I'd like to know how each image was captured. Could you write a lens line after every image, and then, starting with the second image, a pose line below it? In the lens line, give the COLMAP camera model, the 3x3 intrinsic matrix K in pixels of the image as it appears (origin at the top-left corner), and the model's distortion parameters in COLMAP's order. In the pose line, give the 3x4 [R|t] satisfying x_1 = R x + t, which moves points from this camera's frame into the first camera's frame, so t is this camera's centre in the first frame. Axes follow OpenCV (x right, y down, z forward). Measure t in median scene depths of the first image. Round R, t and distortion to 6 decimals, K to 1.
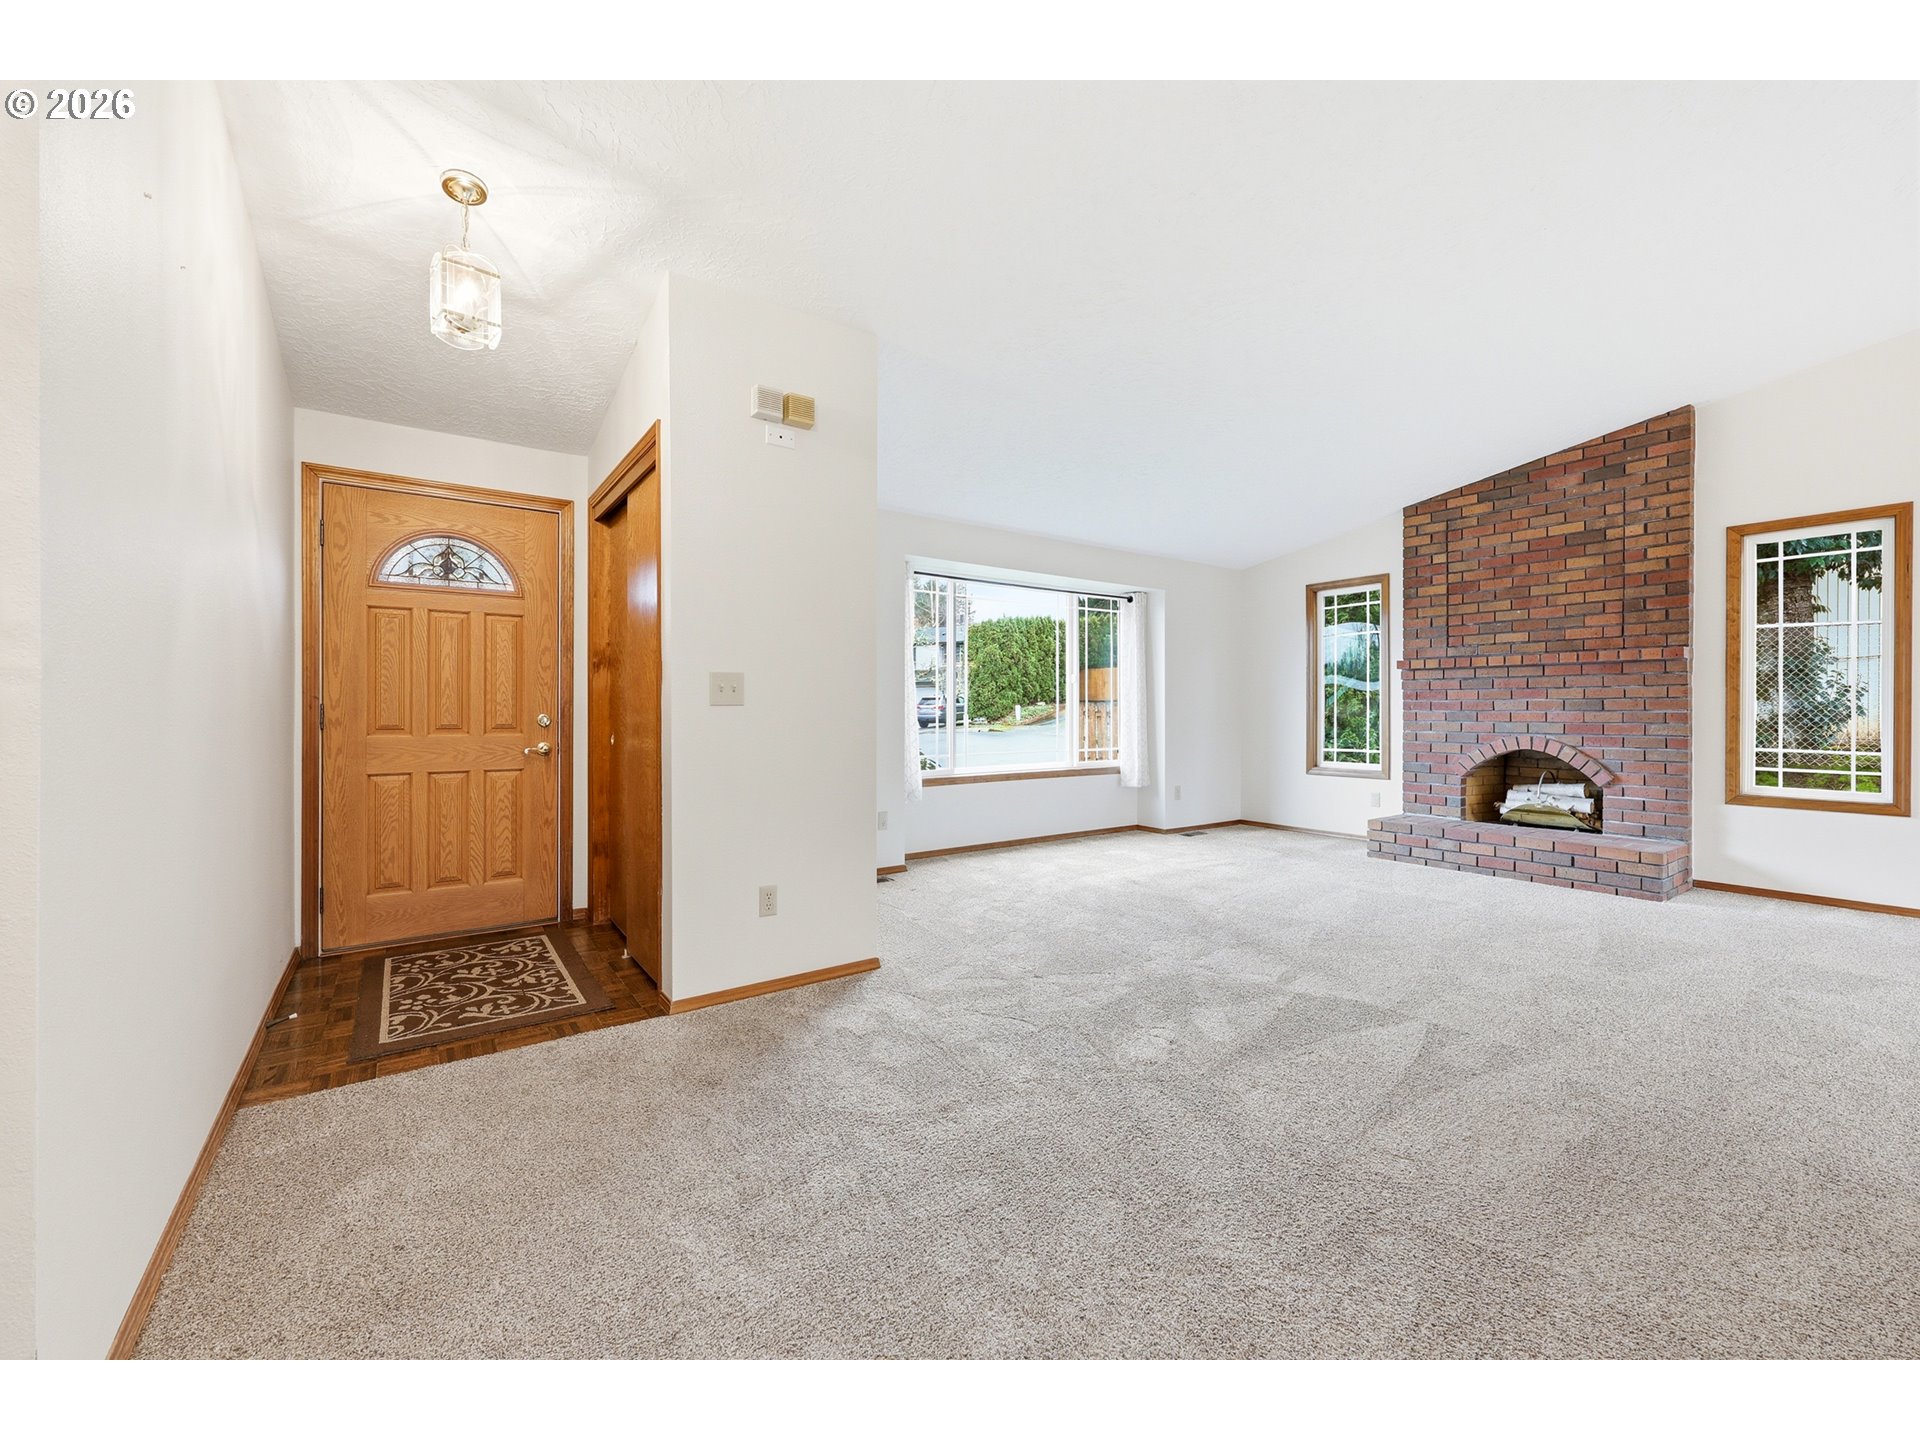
lens RADIAL K [[779.2, 0, 957.6], [0, 779.2, 711.8], [0, 0, 1]] dist [0.000385, 0.000155]
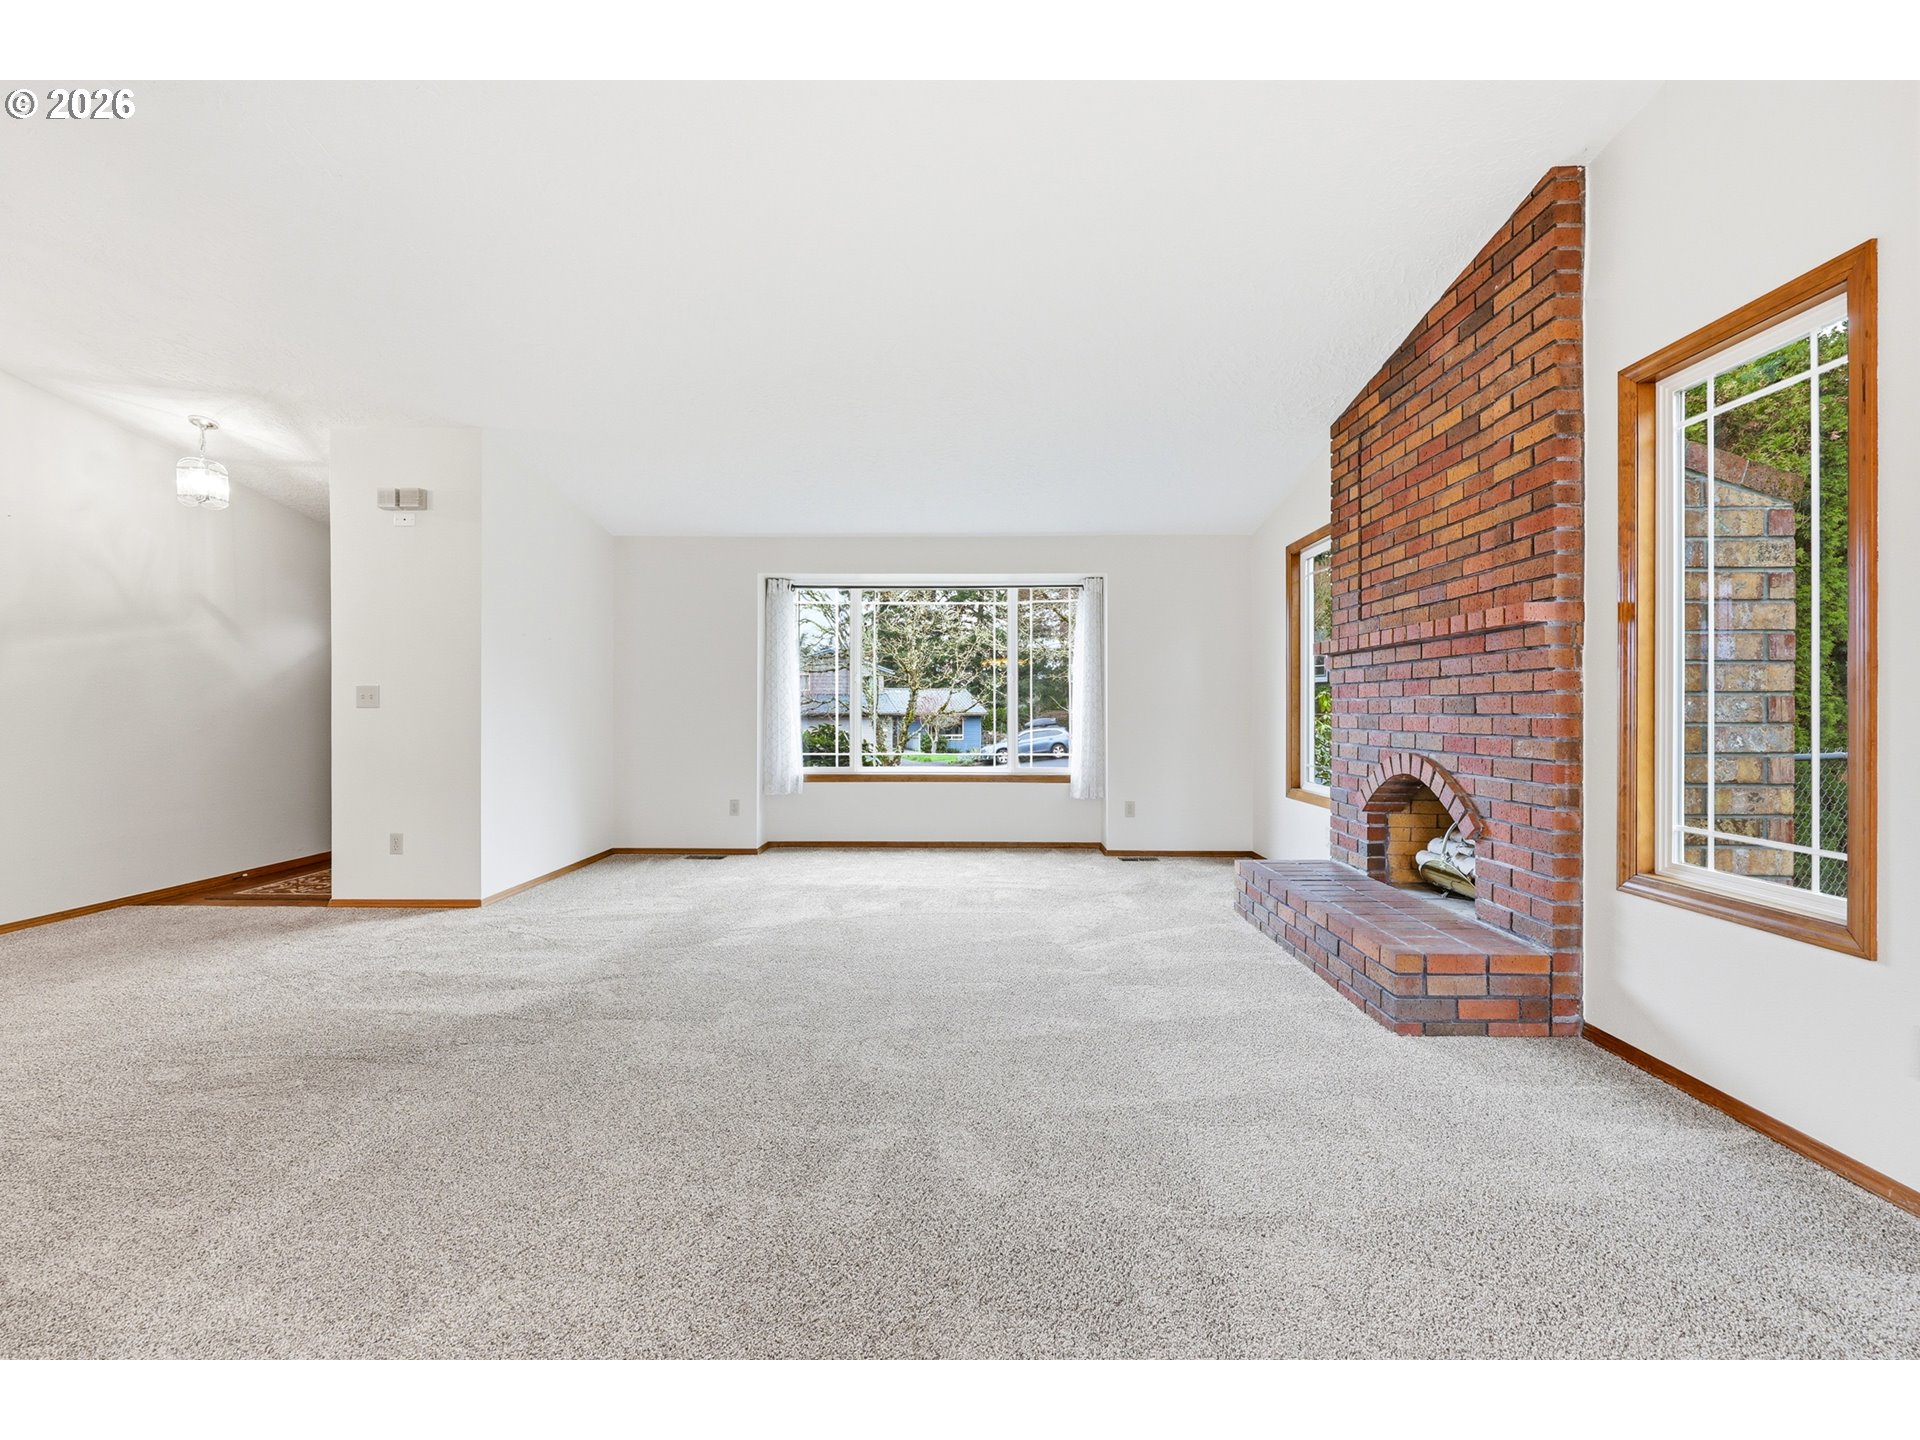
lens RADIAL K [[779.2, 0, 957.6], [0, 779.2, 711.8], [0, 0, 1]] dist [0.000385, 0.000155]
pose [[0.802091, 0.002586, -0.597196, 0.792729], [-0.003023, 0.999995, 0.000271, -0.002383], [0.597194, 0.001588, 0.802095, 0.254353]]
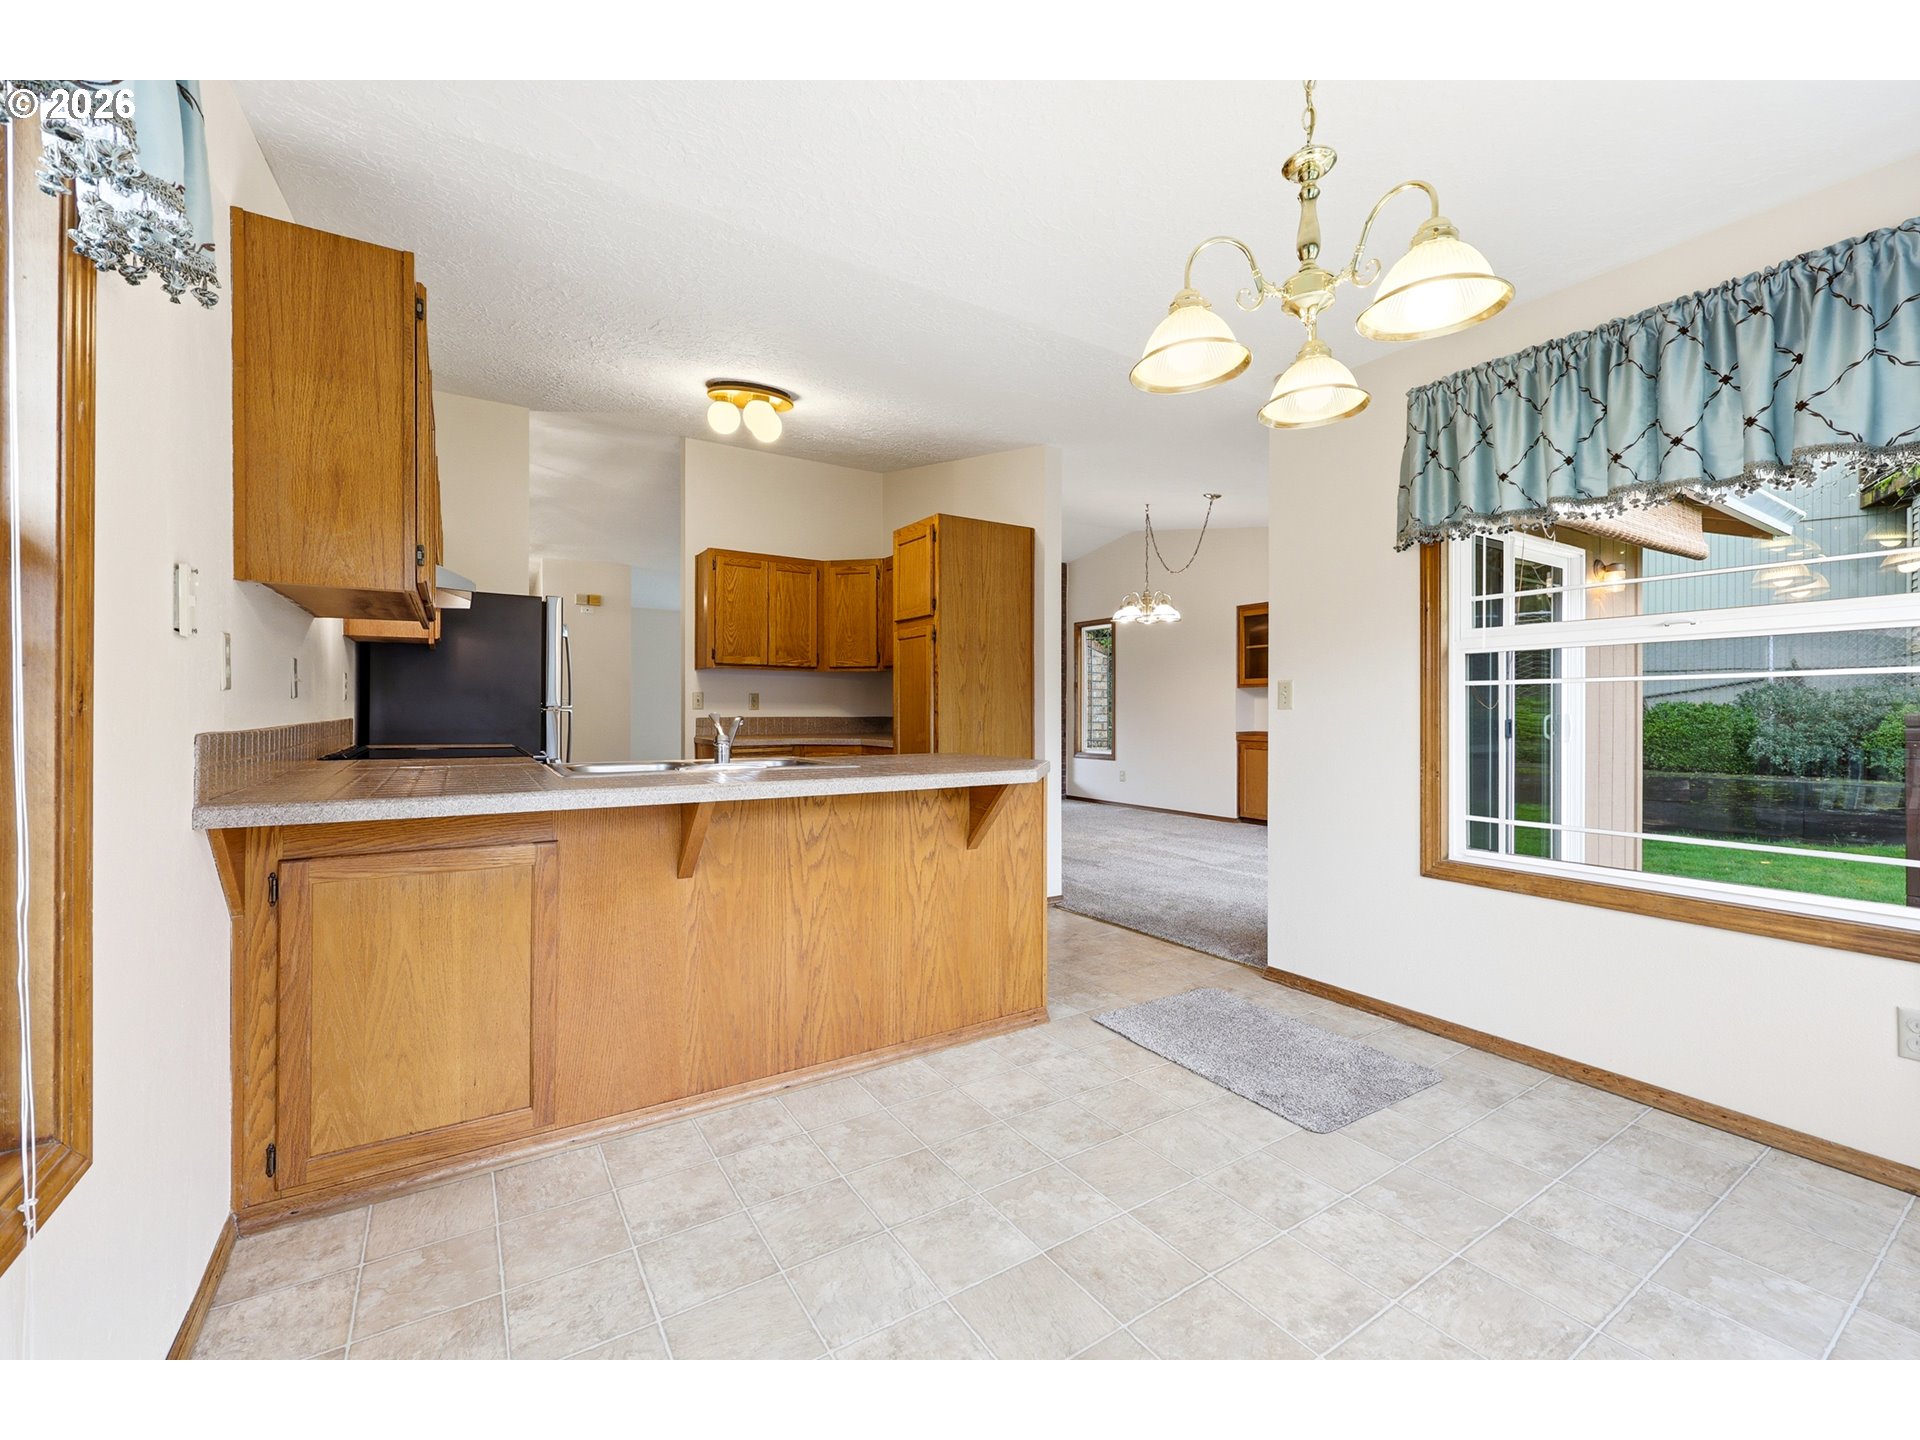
lens RADIAL K [[791.7, 0, 956.1], [0, 791.7, 712.6], [0, 0, 1]] dist [0.000225, 0.000021]
pose [[0.998706, 0.001610, -0.050828, 0.657618], [-0.001654, 0.999998, -0.000822, 0.001838], [0.050827, 0.000905, 0.998707, -0.930088]]
